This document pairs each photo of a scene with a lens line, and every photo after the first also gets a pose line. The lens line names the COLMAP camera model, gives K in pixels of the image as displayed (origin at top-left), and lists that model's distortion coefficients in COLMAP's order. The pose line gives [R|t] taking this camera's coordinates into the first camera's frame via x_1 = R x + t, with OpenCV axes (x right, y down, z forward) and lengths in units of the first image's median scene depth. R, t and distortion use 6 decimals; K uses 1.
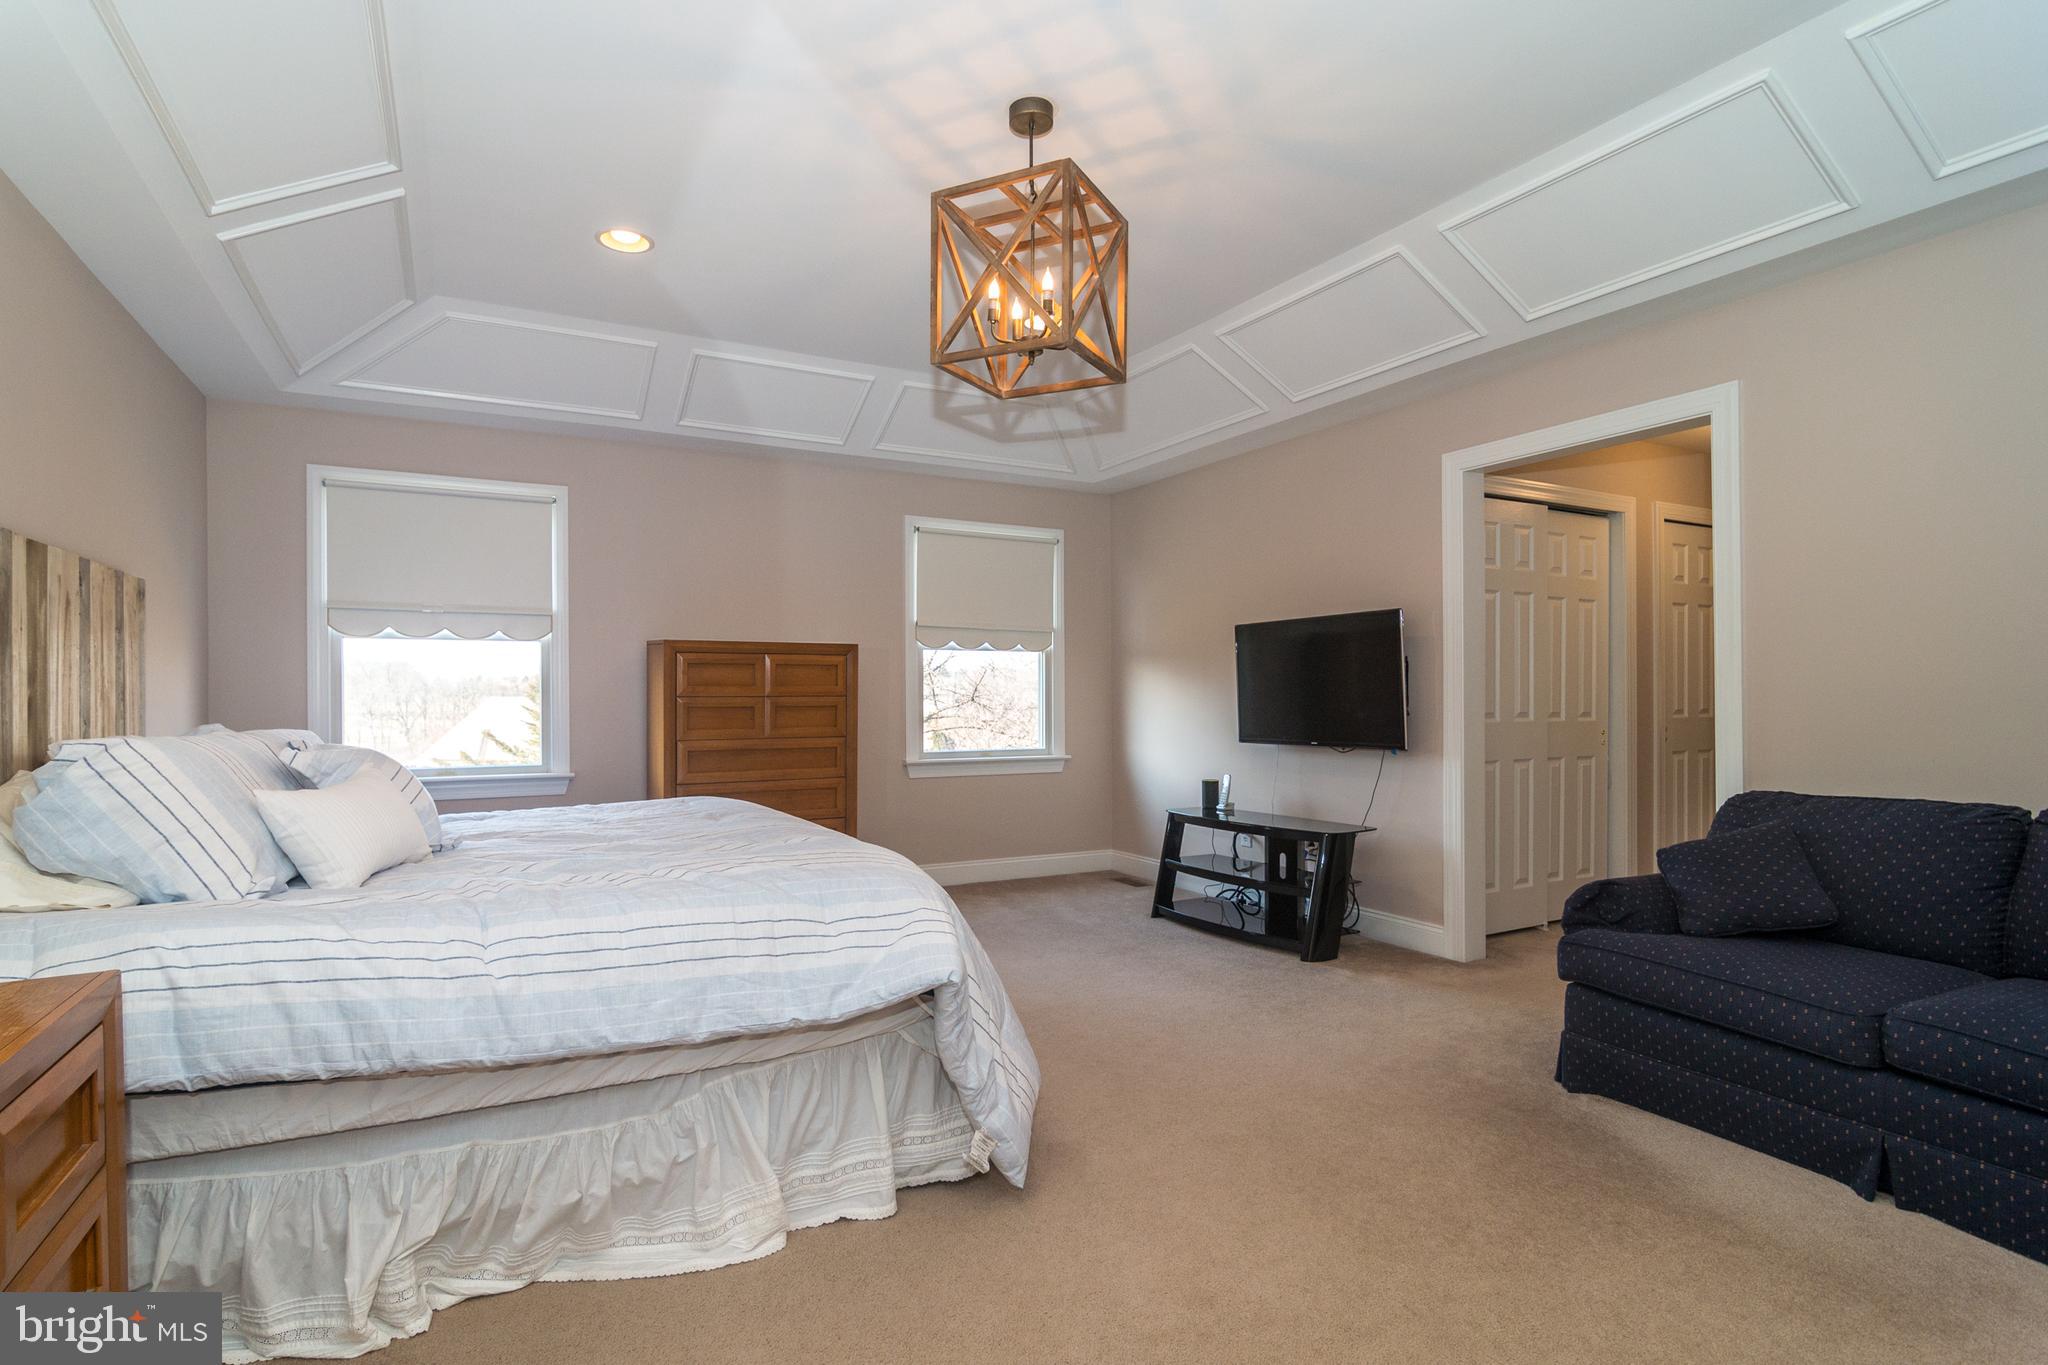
lens RADIAL K [[1010.1, 0, 933.5], [0, 1010.1, 693.8], [0, 0, 1]] dist [-0.000900, 0.002184]
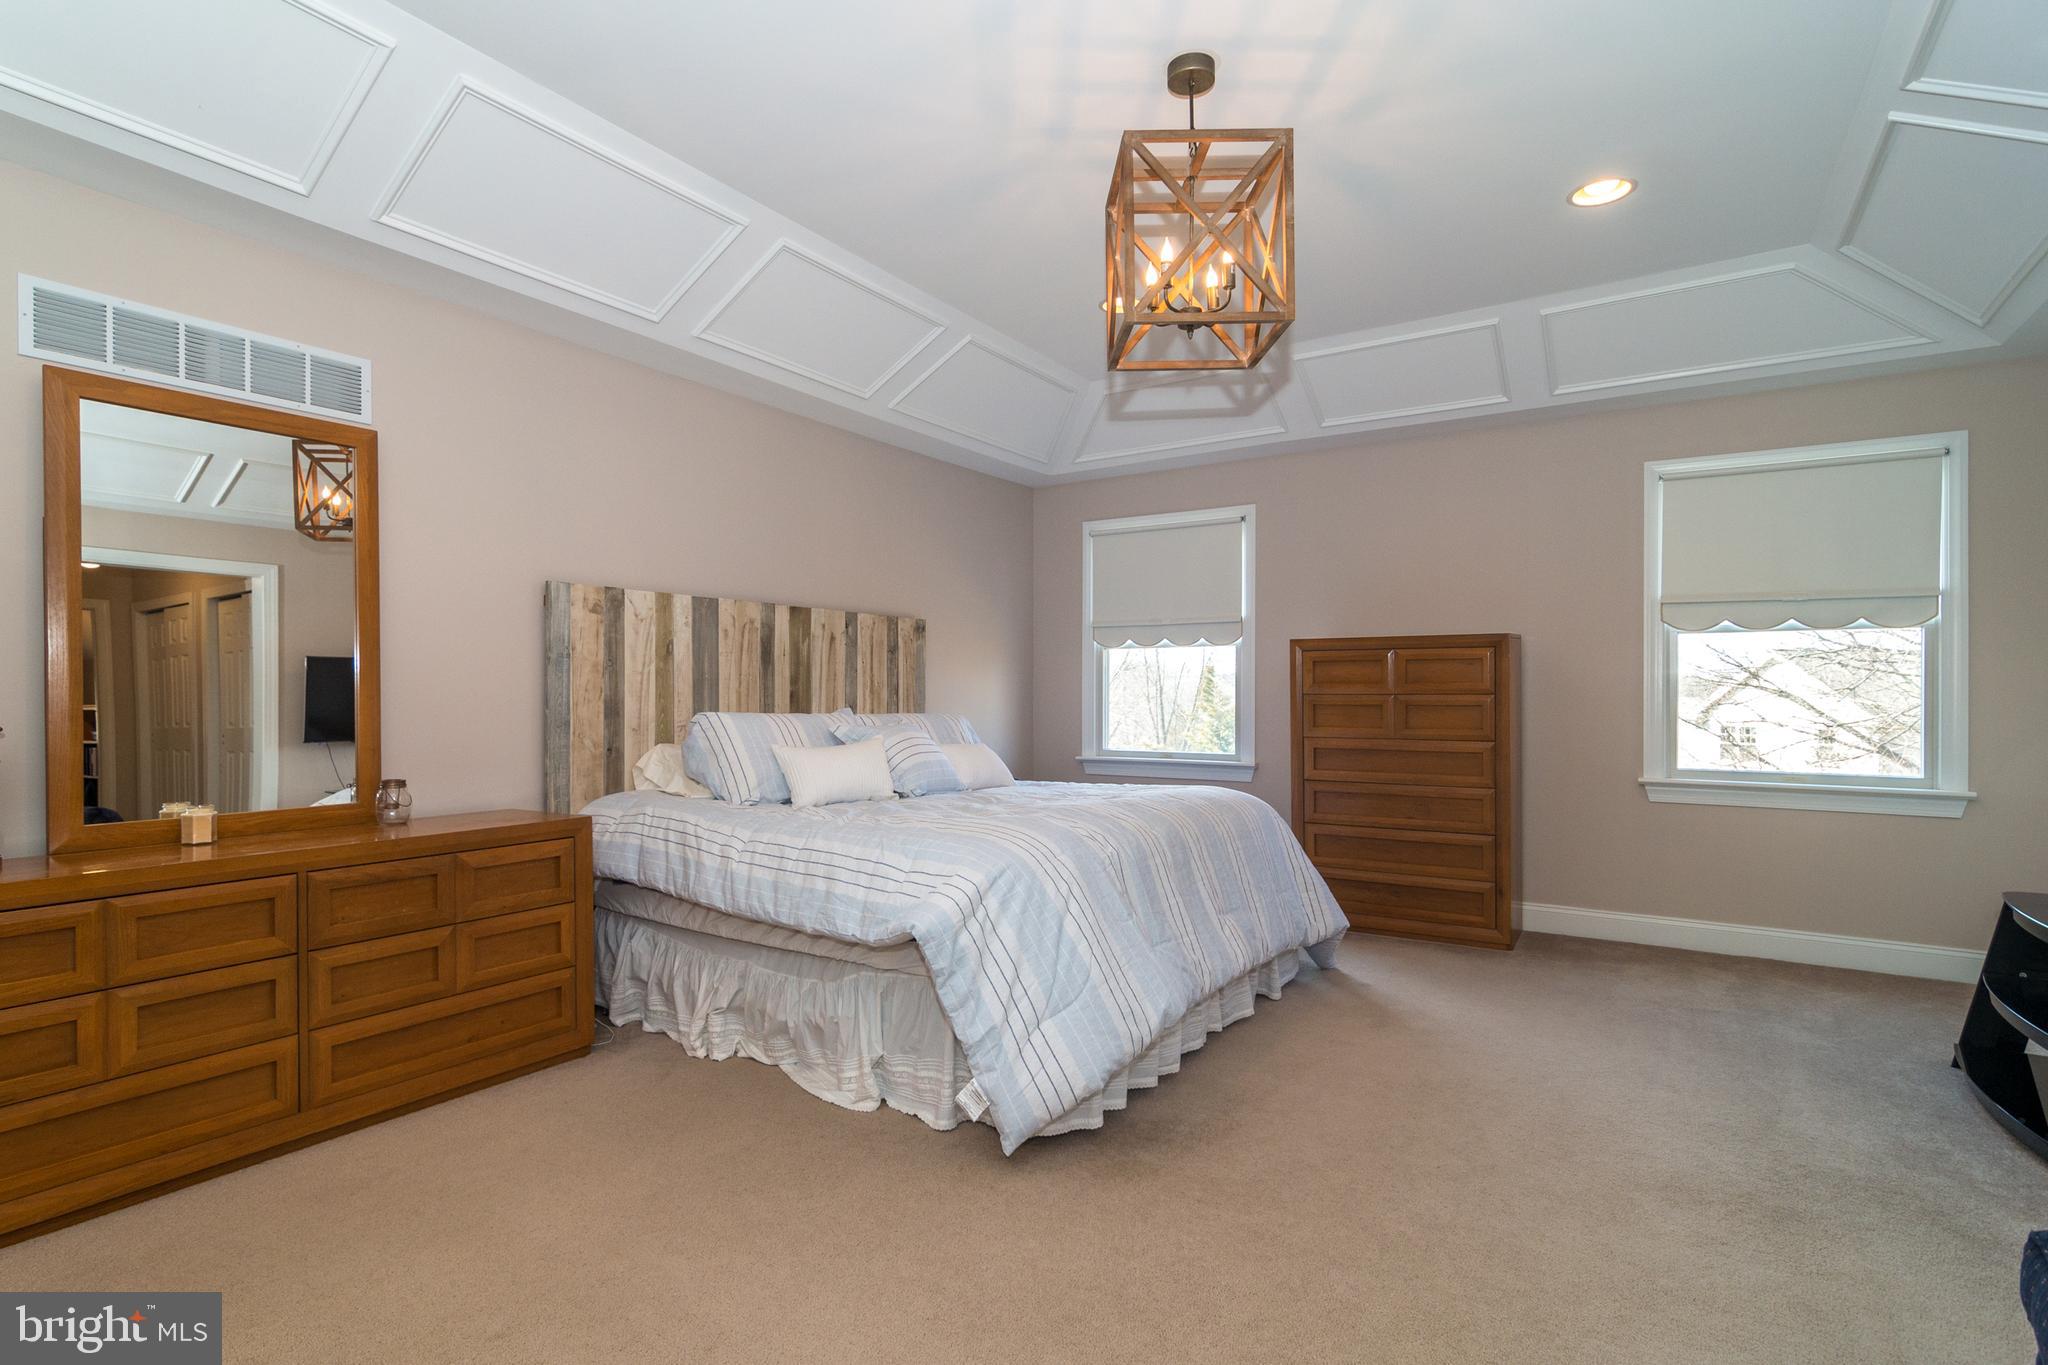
lens RADIAL K [[1010.1, 0, 1016.1], [0, 1010.1, 690.2], [0, 0, 1]] dist [-0.000900, 0.002184]
pose [[0.497019, -0.001696, -0.867738, 0.488808], [-0.002823, 0.999990, -0.003572, 0.003215], [0.867735, 0.004225, 0.497009, 0.232999]]
